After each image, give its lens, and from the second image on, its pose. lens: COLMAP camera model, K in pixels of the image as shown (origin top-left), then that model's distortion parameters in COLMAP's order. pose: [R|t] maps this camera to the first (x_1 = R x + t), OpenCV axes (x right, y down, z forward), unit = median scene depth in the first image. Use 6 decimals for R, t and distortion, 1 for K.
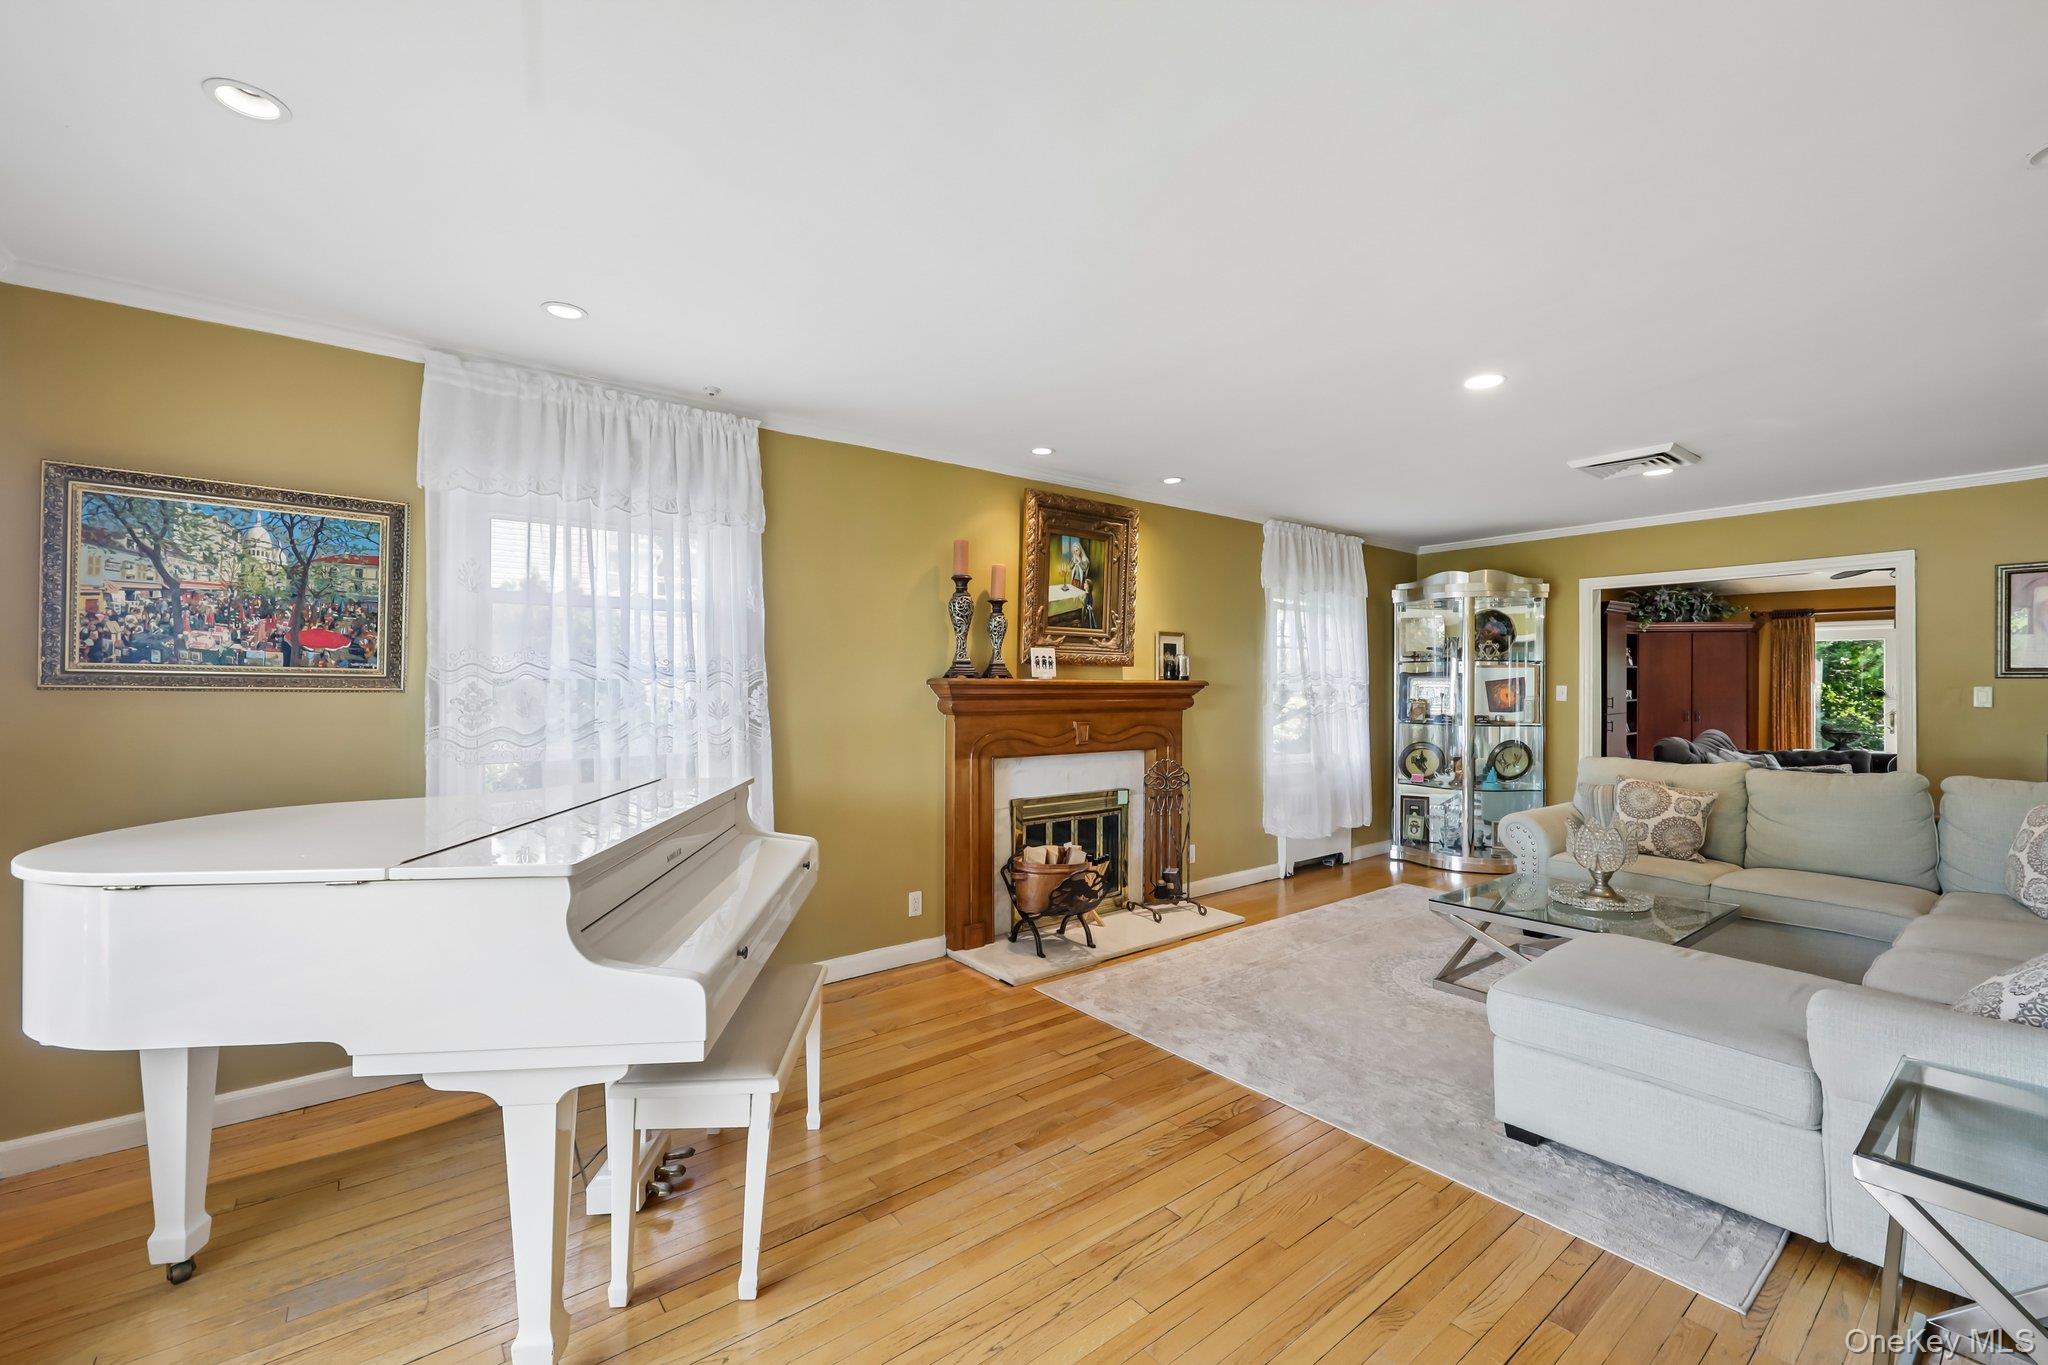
lens RADIAL K [[842.2, 0, 1028.9], [0, 842.2, 675.7], [0, 0, 1]] dist [-0.000765, 0.000077]
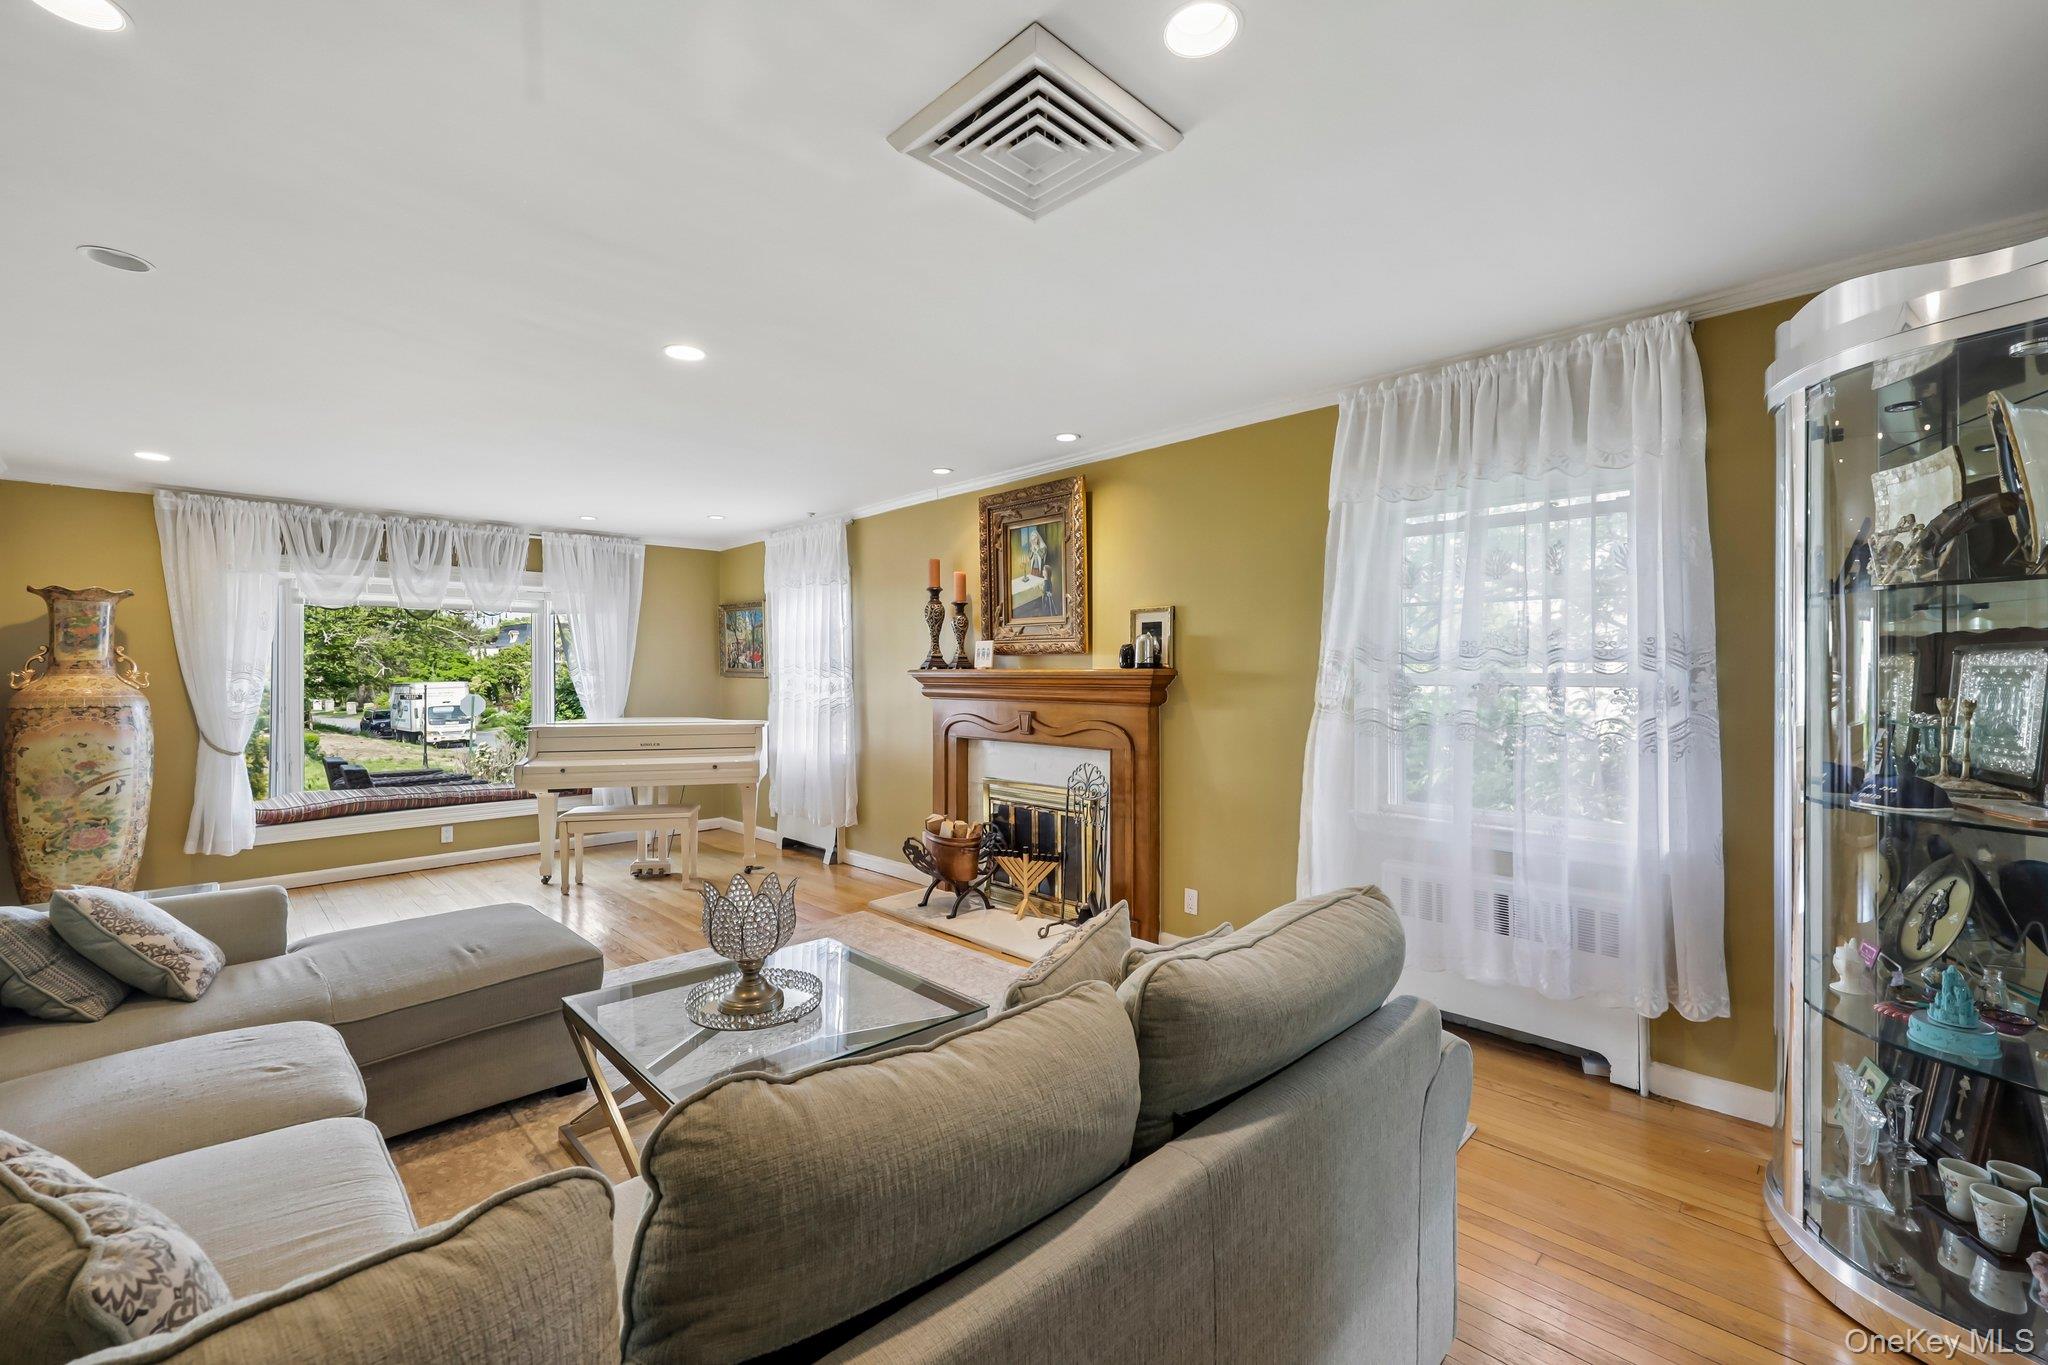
lens RADIAL K [[842.2, 0, 1028.9], [0, 842.2, 675.7], [0, 0, 1]] dist [-0.000765, 0.000077]
pose [[0.117667, -0.004467, -0.993043, 1.037479], [0.009047, 0.999953, -0.003426, 0.015324], [0.993012, -0.008580, 0.117701, 0.873663]]
